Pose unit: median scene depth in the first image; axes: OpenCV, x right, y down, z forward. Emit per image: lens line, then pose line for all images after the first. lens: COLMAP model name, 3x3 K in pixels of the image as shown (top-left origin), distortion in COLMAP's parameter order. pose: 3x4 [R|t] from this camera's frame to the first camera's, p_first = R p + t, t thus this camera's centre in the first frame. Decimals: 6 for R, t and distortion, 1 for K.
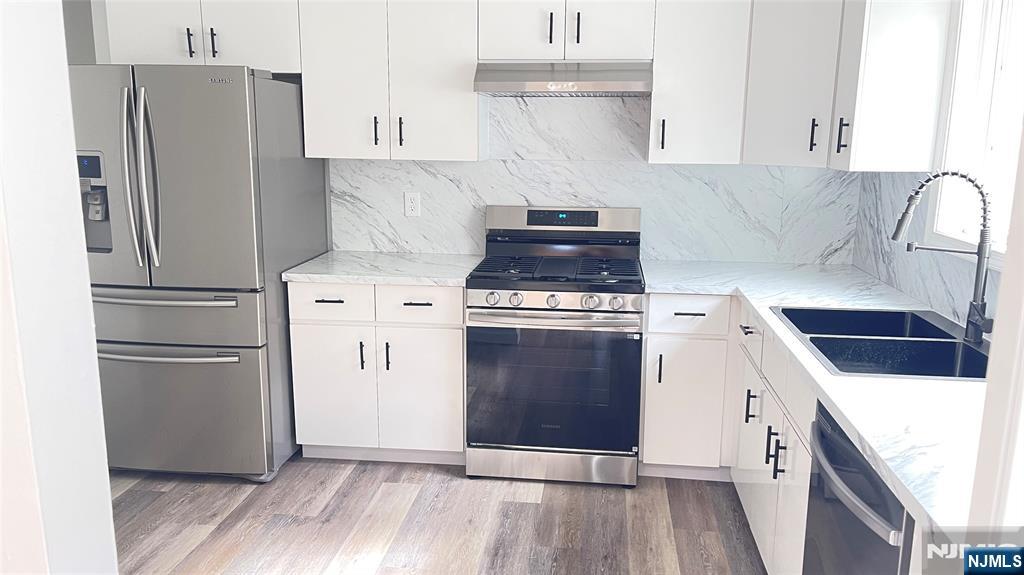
lens RADIAL K [[786.1, 0, 520.0], [0, 786.1, 295.7], [0, 0, 1]] dist [0.029766, -0.029535]
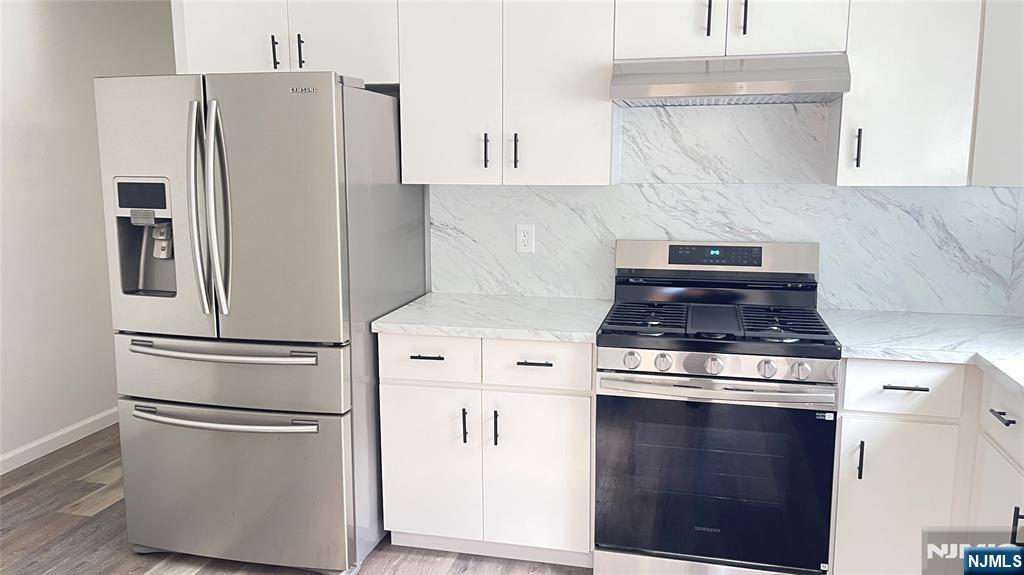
lens RADIAL K [[786.1, 0, 506.1], [0, 786.1, 283.8], [0, 0, 1]] dist [0.029766, -0.029535]
pose [[0.991227, 0.007693, -0.131950, -0.053864], [-0.014452, 0.998627, -0.050346, -0.029495], [0.131381, 0.051811, 0.989977, 0.200662]]
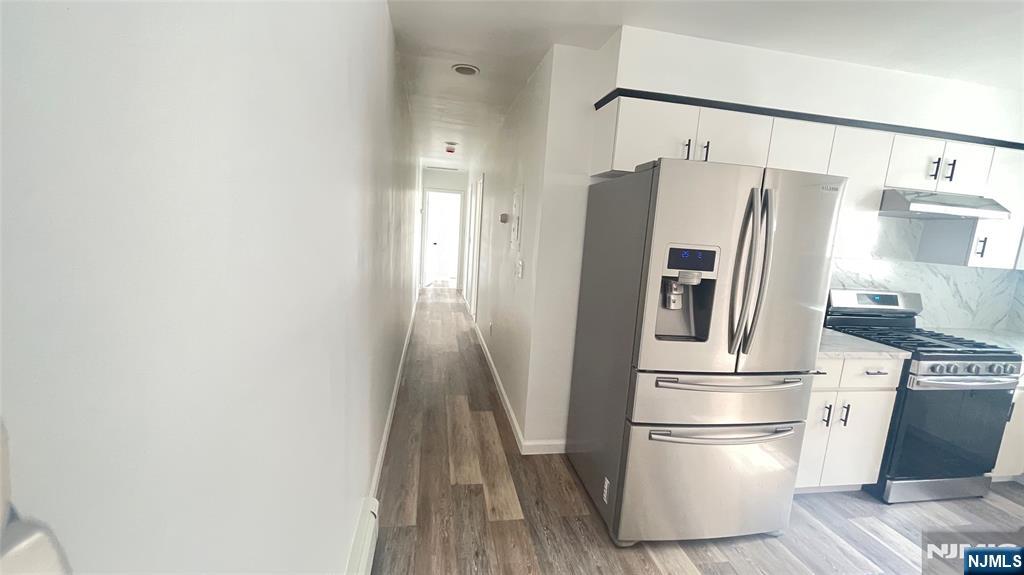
lens RADIAL K [[419.8, 0, 512.1], [0, 419.8, 283.7], [0, 0, 1]] dist [-0.003746, 0.000296]
pose [[0.956675, 0.014821, 0.290780, -0.866743], [-0.000154, 0.998729, -0.050401, -0.096913], [-0.291157, 0.048173, 0.955462, 0.506724]]
